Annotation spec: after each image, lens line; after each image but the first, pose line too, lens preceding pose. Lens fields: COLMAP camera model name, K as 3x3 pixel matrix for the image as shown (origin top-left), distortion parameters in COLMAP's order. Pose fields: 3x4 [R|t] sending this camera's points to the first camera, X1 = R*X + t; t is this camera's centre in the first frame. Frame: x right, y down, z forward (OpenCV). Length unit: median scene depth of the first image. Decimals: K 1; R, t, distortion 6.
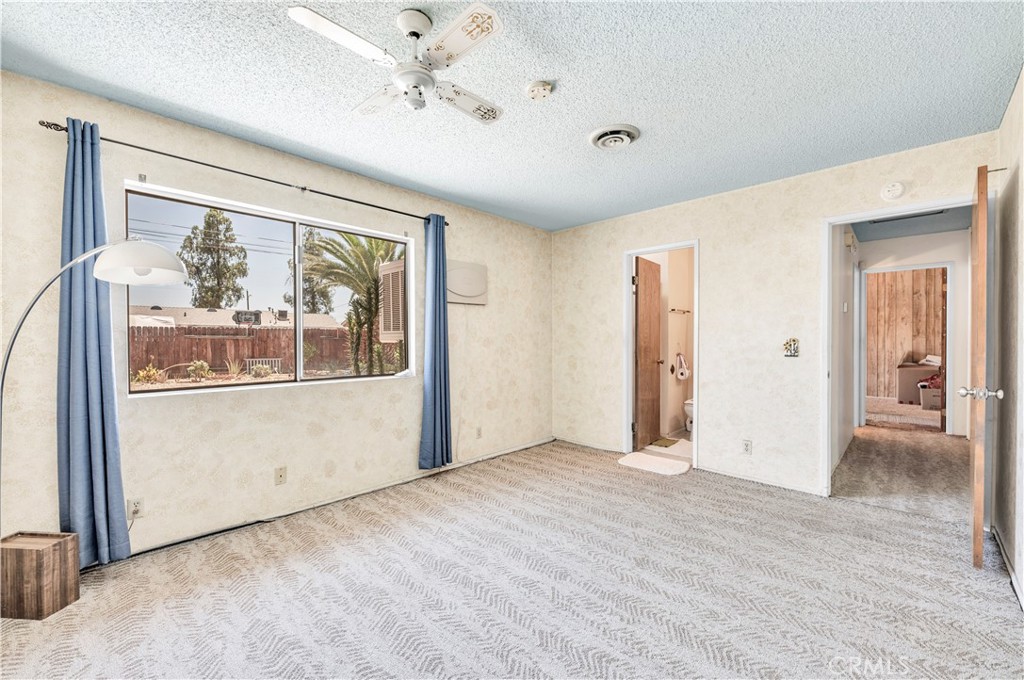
lens RADIAL K [[400.3, 0, 517.8], [0, 400.3, 338.5], [0, 0, 1]] dist [0.000640, -0.001338]
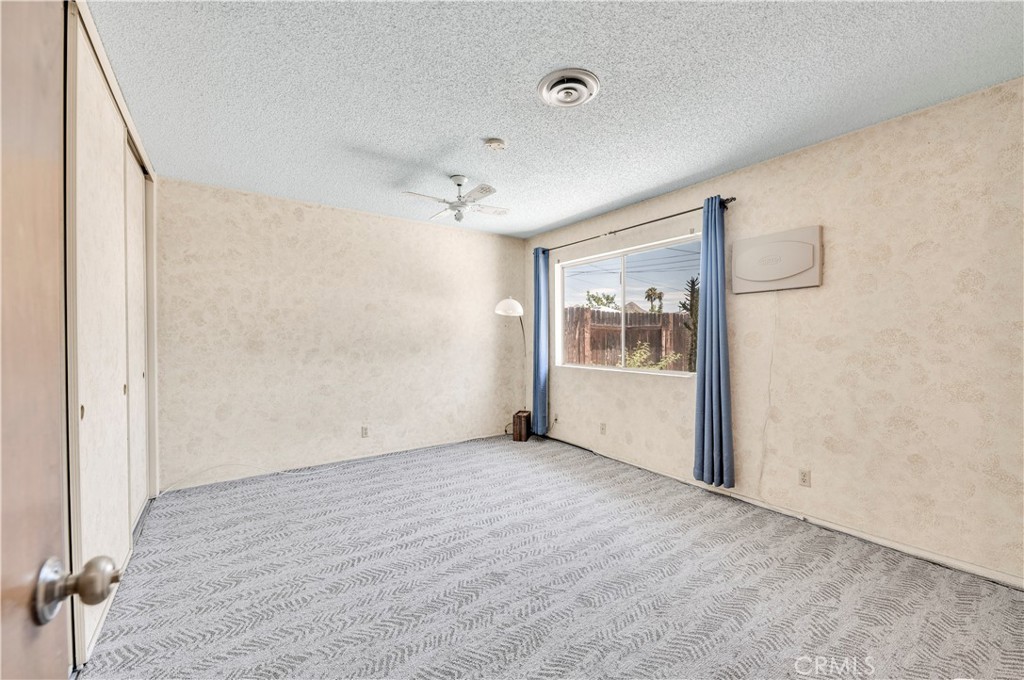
lens RADIAL K [[400.3, 0, 518.9], [0, 400.3, 341.8], [0, 0, 1]] dist [0.000640, -0.001338]
pose [[-0.167933, 0.012740, -0.985716, 0.928646], [0.004165, 0.999917, 0.012214, -0.006149], [0.985790, -0.002054, -0.167972, 0.918659]]
